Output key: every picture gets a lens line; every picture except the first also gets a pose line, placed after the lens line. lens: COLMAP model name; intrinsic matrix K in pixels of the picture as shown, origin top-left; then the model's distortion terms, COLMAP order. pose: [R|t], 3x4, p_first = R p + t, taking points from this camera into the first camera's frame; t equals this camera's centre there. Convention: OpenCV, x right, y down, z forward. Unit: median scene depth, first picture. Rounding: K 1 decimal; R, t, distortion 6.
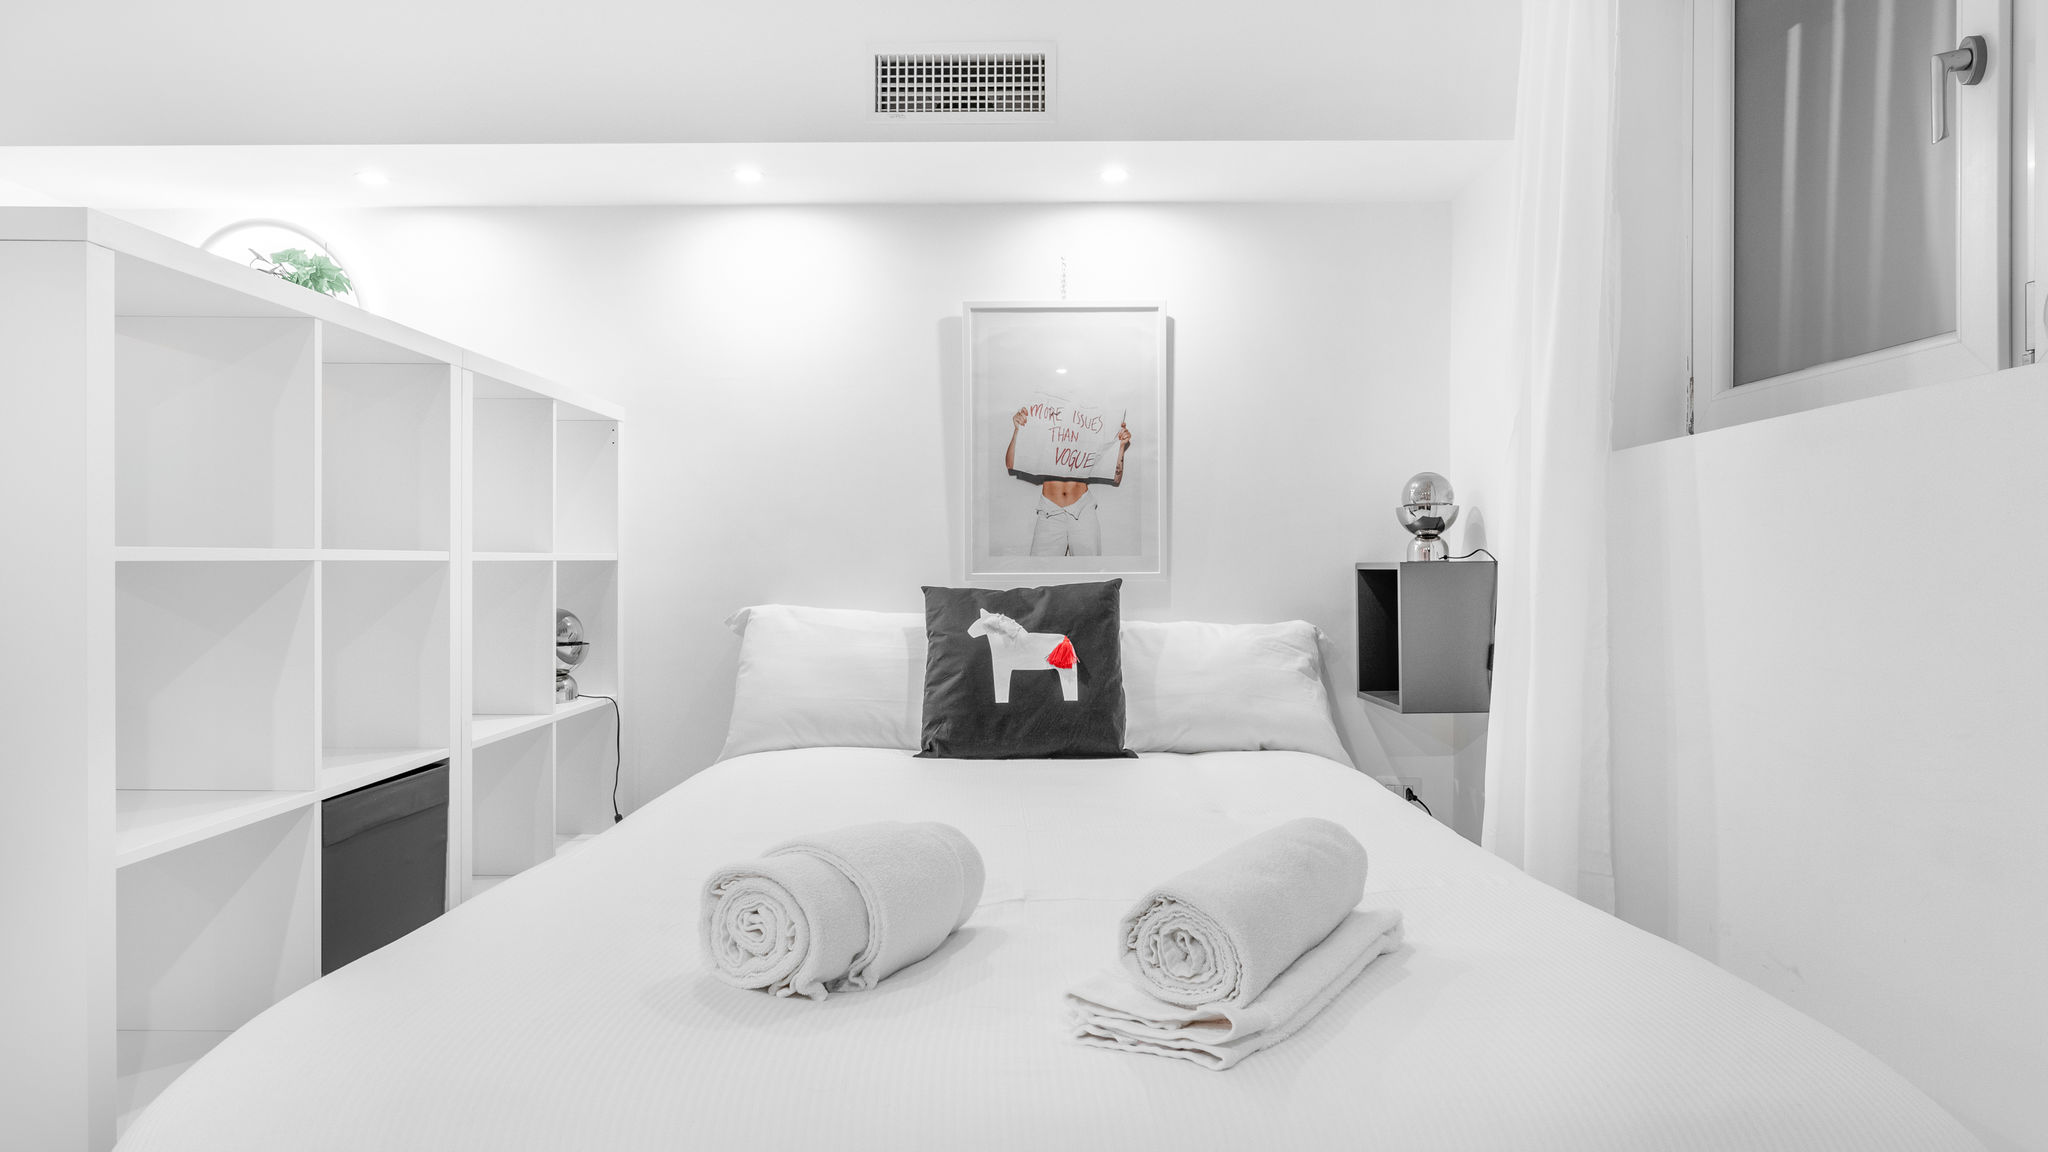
lens RADIAL K [[1081.1, 0, 1049.0], [0, 1081.1, 566.6], [0, 0, 1]] dist [-0.017088, 0.012852]
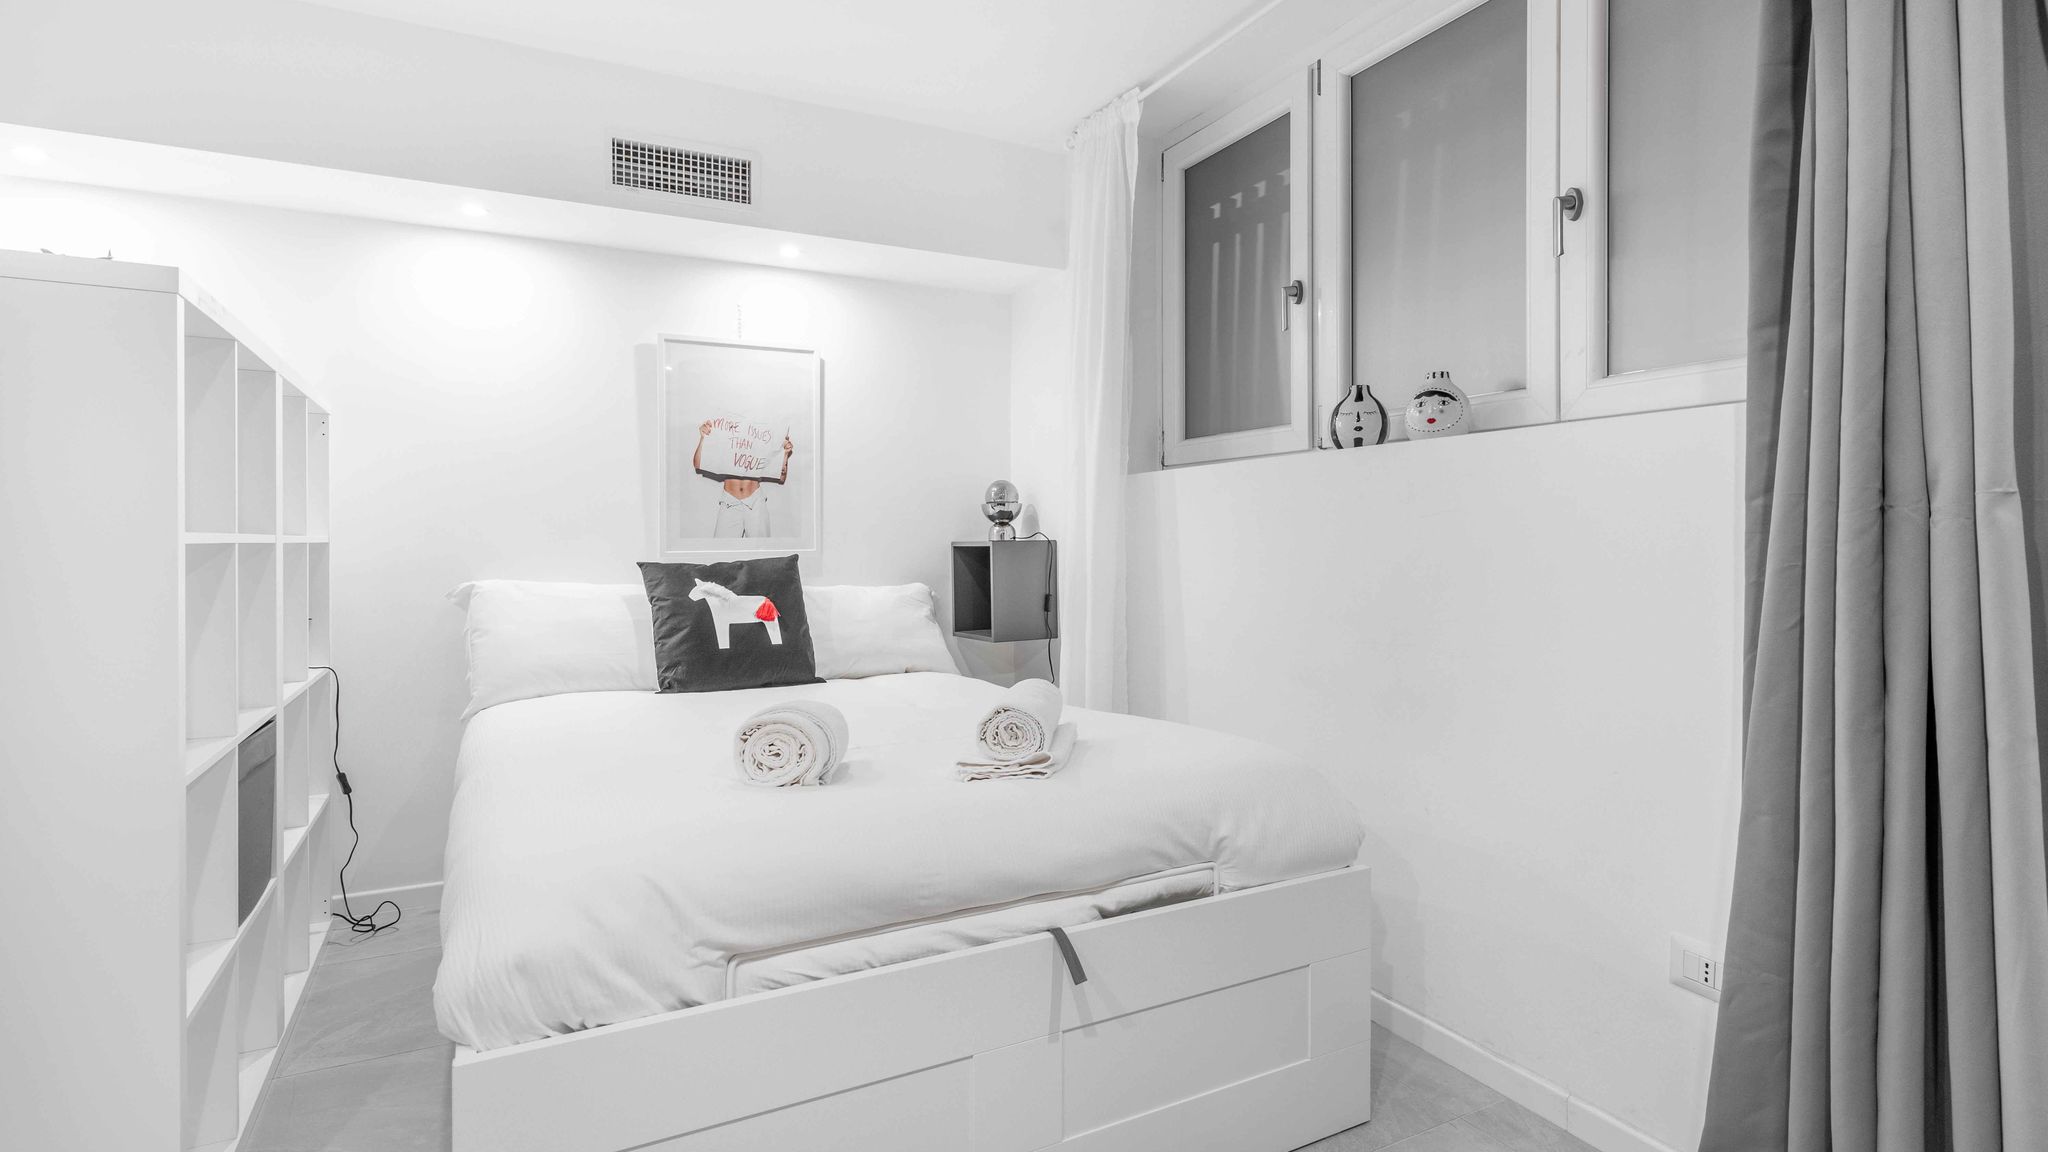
lens RADIAL K [[1007.9, 0, 1041.7], [0, 1007.9, 543.2], [0, 0, 1]] dist [0.001556, 0.000398]
pose [[0.882883, -0.003909, 0.469577, -0.264826], [0.005261, 0.999985, -0.001567, 0.000770], [-0.469564, 0.003854, 0.882890, -0.257772]]
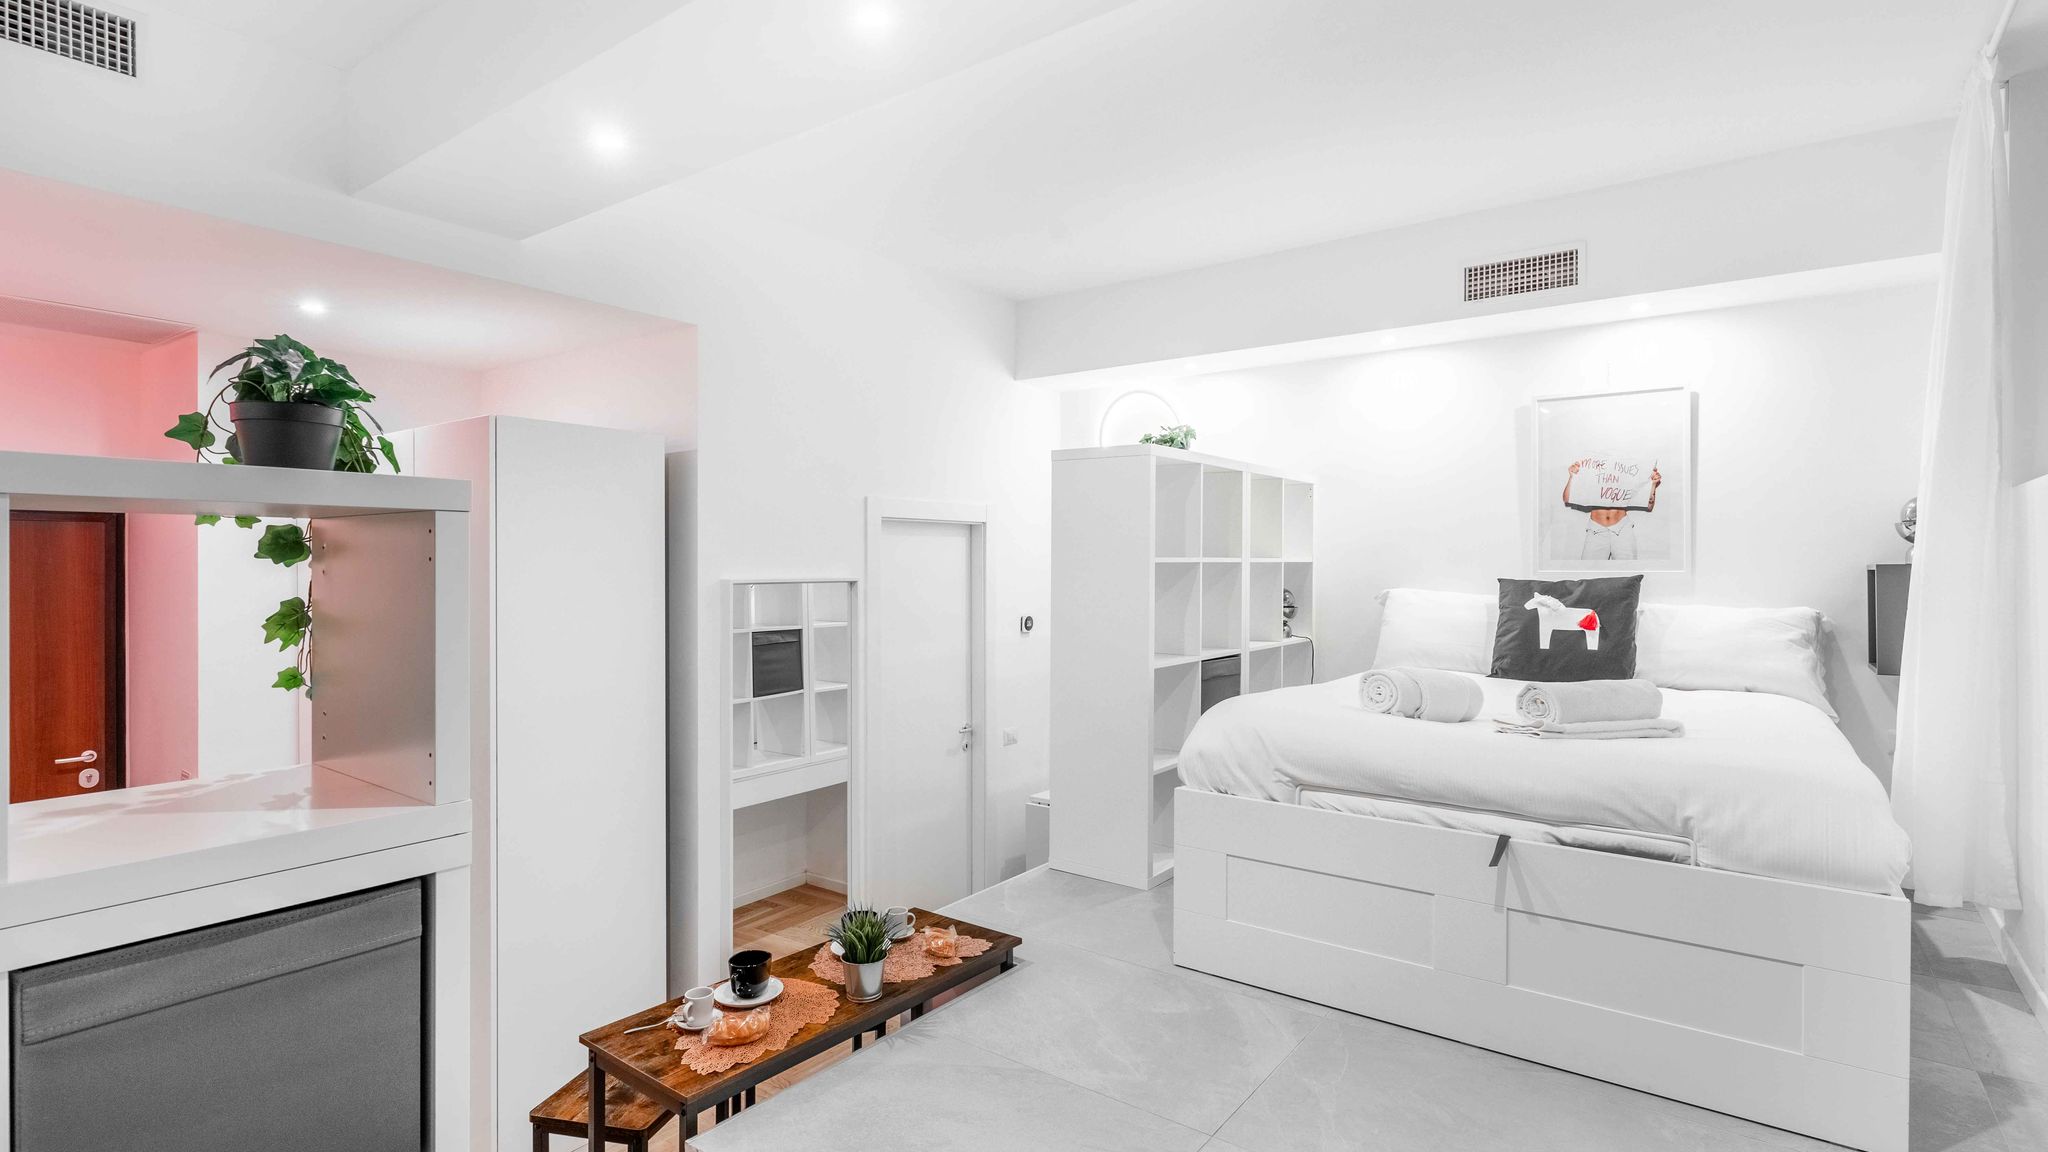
lens RADIAL K [[991.6, 0, 996.8], [0, 991.6, 563.9], [0, 0, 1]] dist [0.001400, 0.000319]
pose [[0.788319, 0.003058, -0.615259, 0.217785], [-0.004763, 0.999988, -0.001134, 0.001866], [0.615248, 0.003825, 0.788324, -0.677046]]
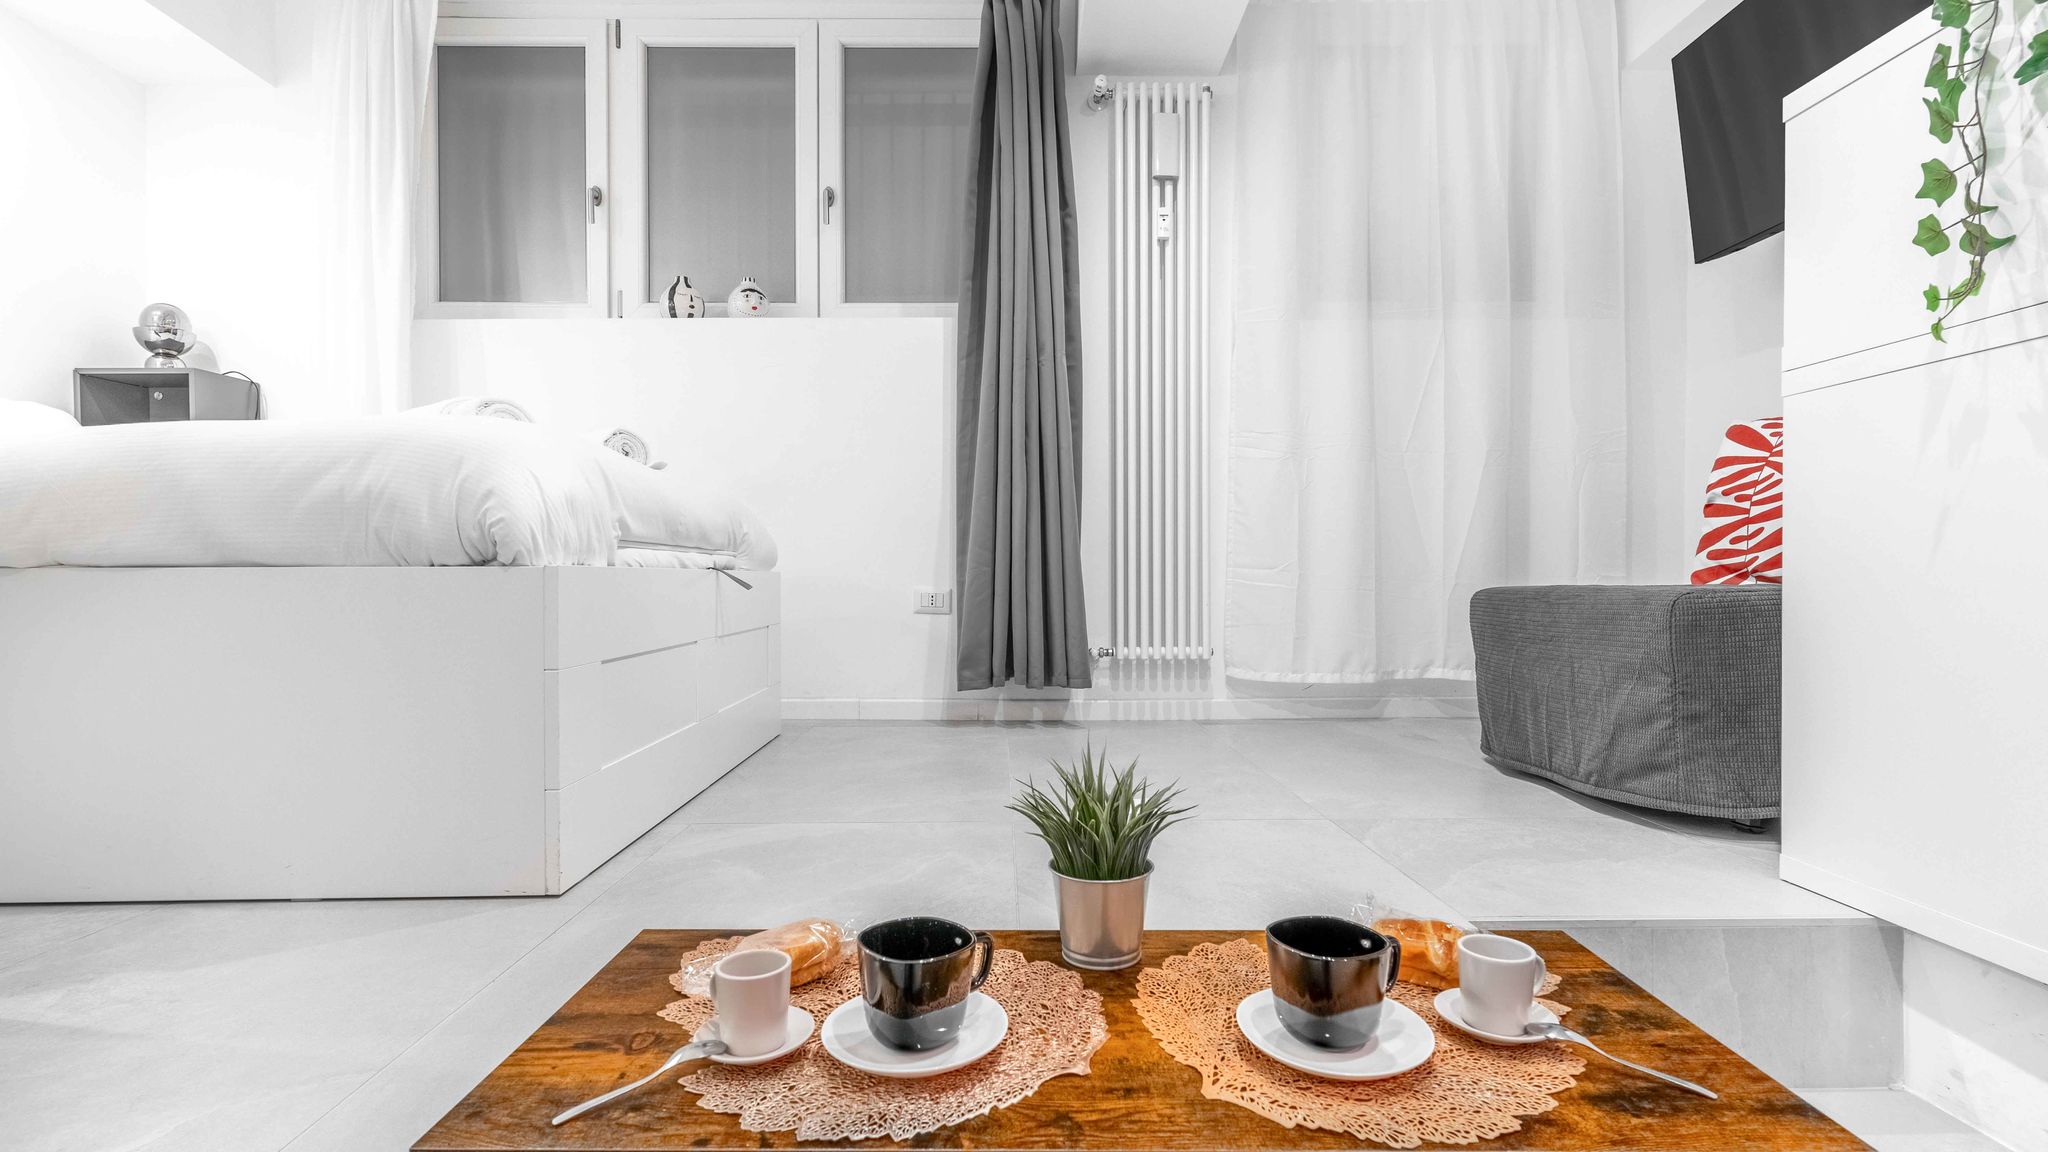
lens RADIAL K [[960.4, 0, 1028.1], [0, 960.4, 586.4], [0, 0, 1]] dist [0.001821, 0.000109]
pose [[-0.008060, -0.017760, 0.999810, -0.836915], [0.006476, 0.999820, 0.017813, 0.243515], [-0.999947, 0.006618, -0.007944, 0.007649]]
